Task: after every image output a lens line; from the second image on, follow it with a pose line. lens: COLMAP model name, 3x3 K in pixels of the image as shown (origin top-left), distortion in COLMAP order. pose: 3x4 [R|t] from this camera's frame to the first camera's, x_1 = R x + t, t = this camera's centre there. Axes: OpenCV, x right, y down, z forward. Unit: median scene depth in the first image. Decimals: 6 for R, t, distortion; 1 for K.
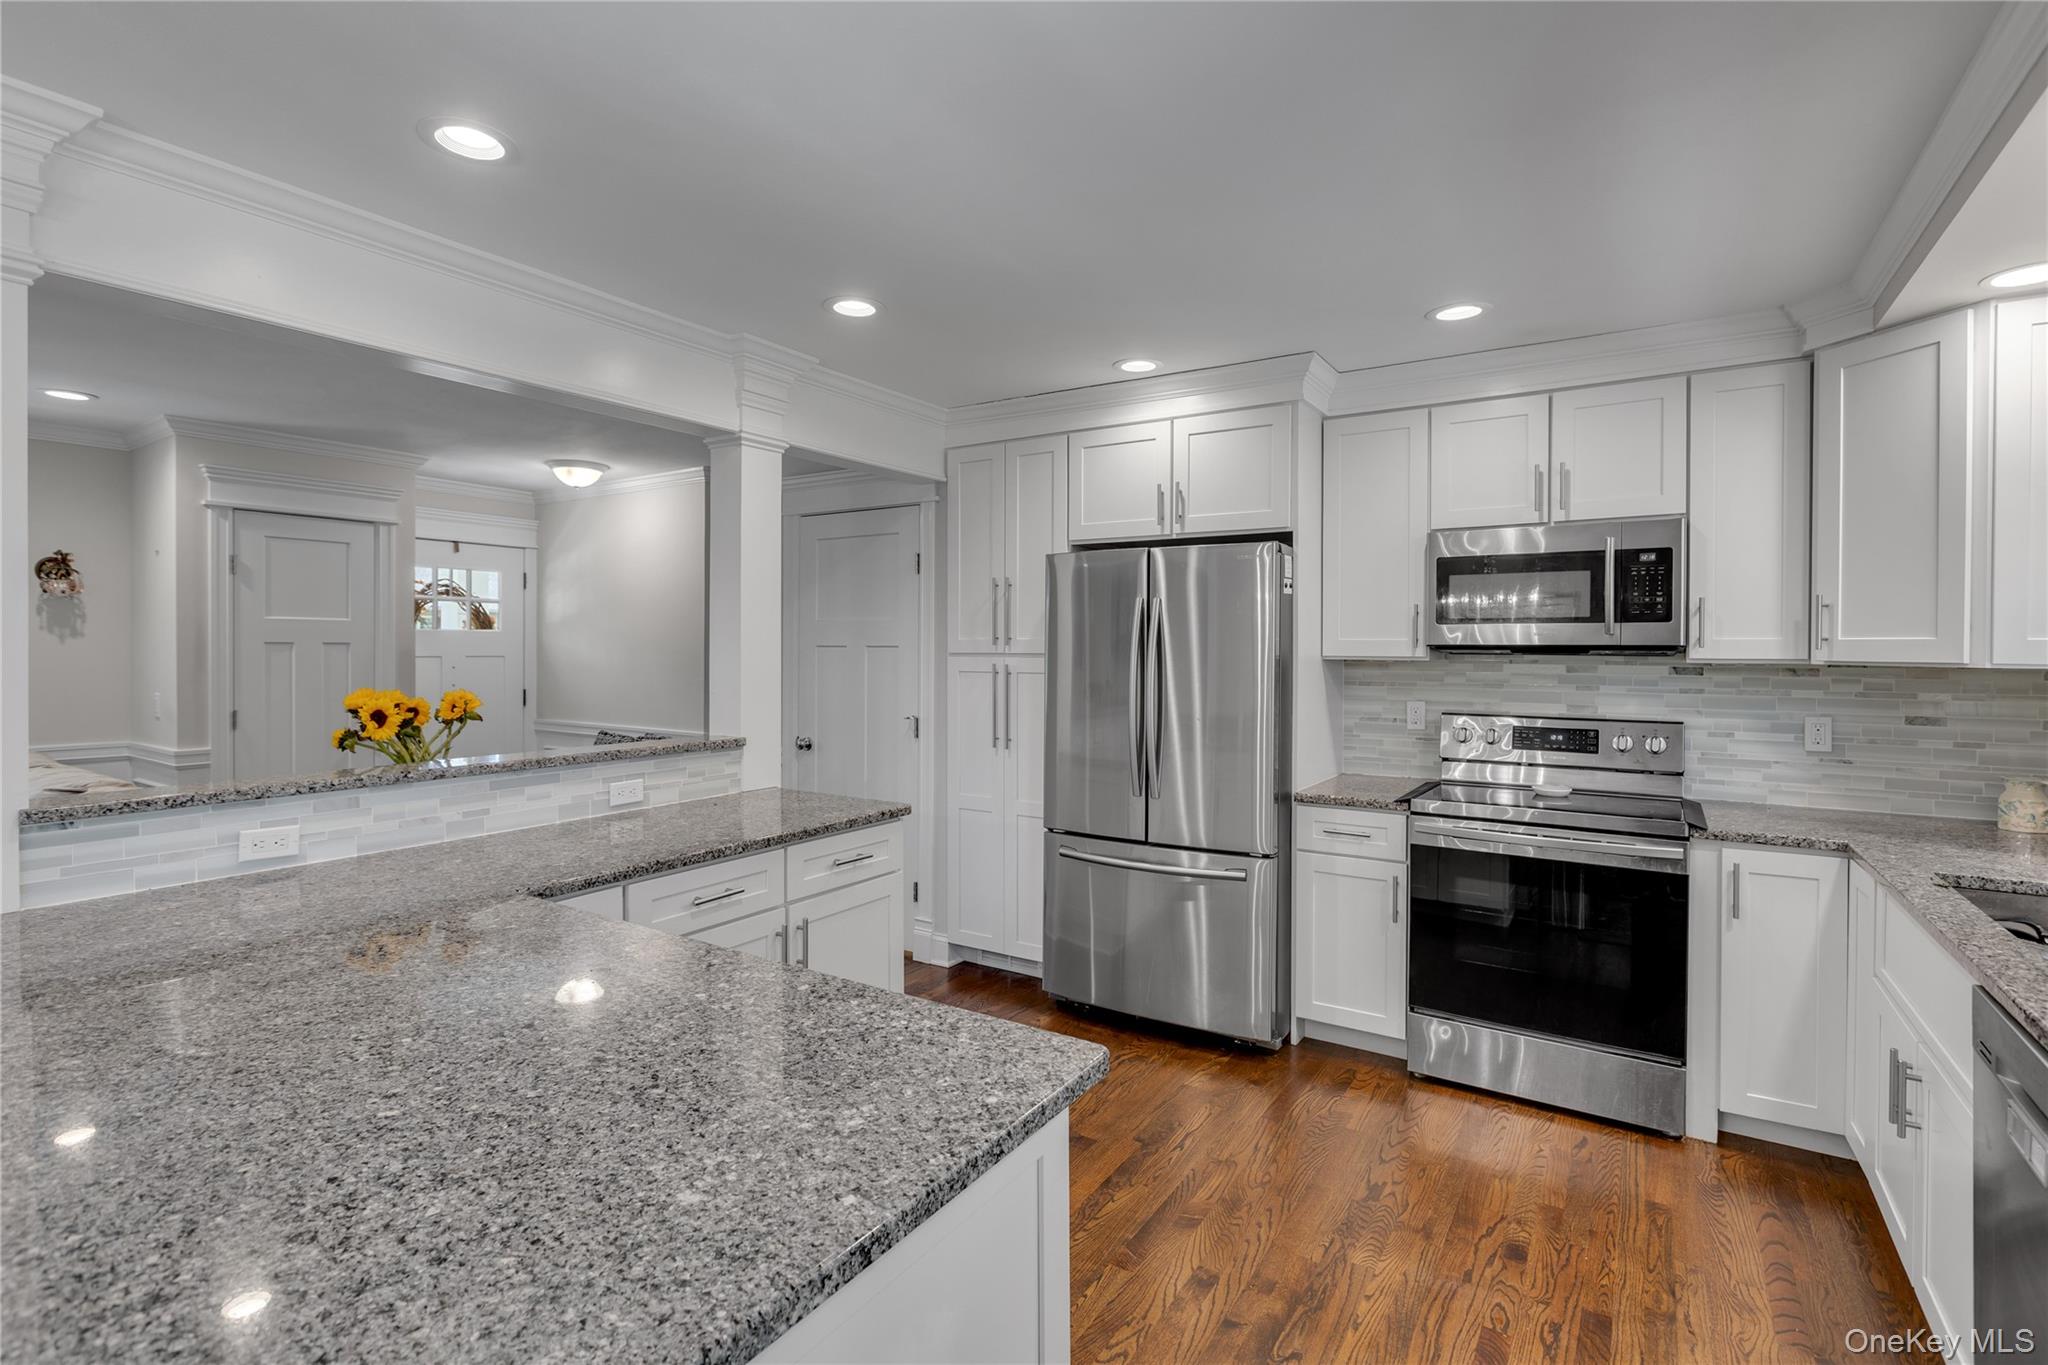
lens RADIAL K [[1031.8, 0, 1021.3], [0, 1031.8, 647.9], [0, 0, 1]] dist [-0.003116, -0.000291]
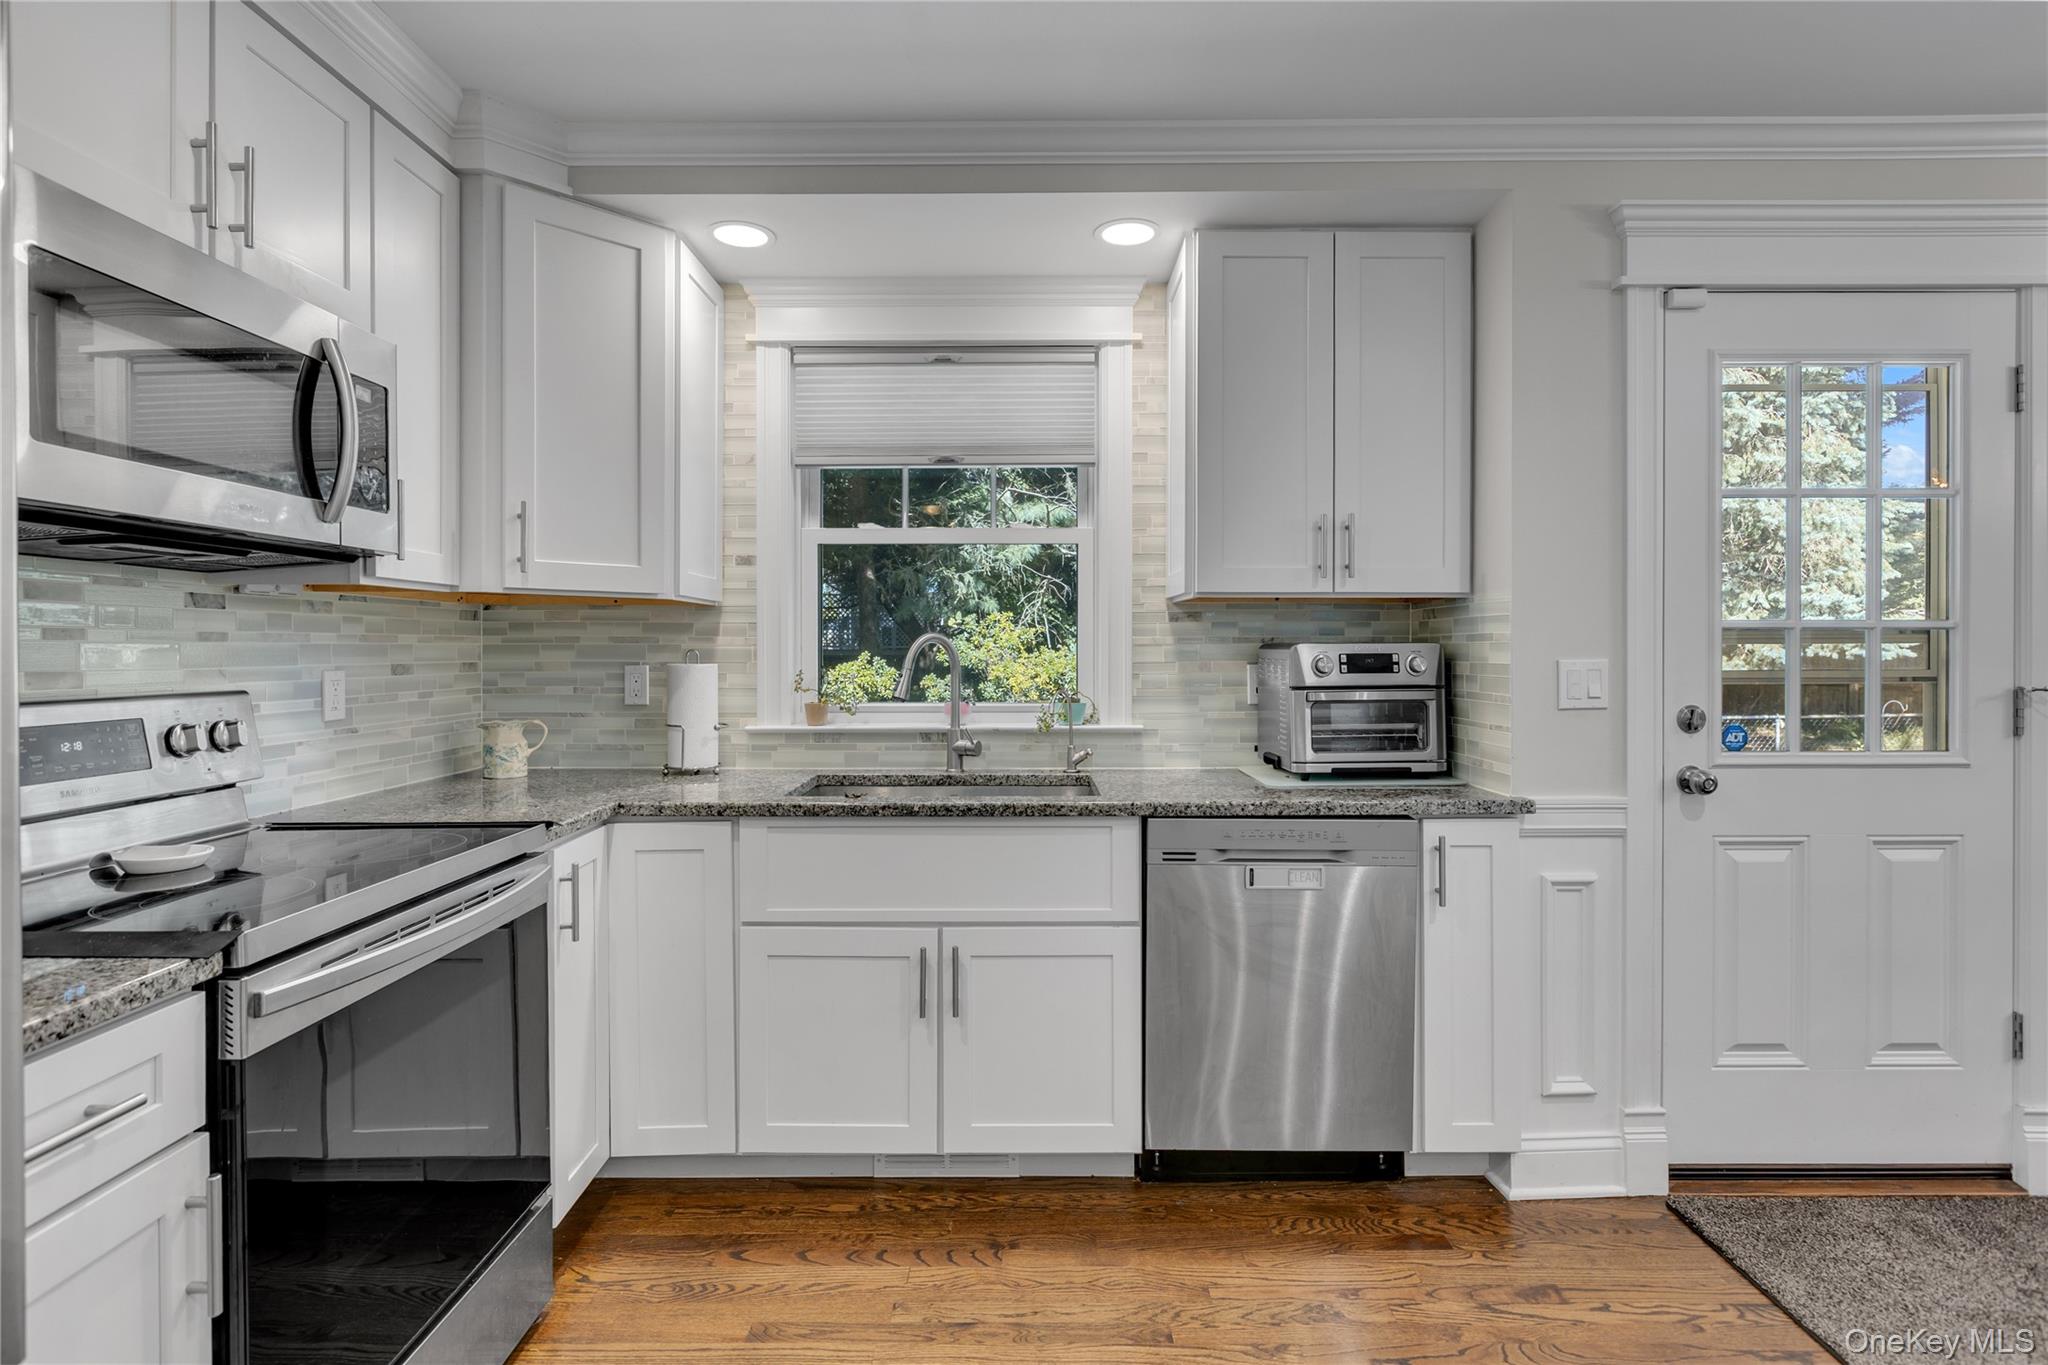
lens RADIAL K [[1031.8, 0, 1021.3], [0, 1031.8, 647.9], [0, 0, 1]] dist [-0.003116, -0.000291]
pose [[-0.561059, -0.003153, 0.827770, -0.064721], [0.002461, 0.999982, 0.005477, 0.048568], [-0.827772, 0.005110, -0.561041, 1.002774]]
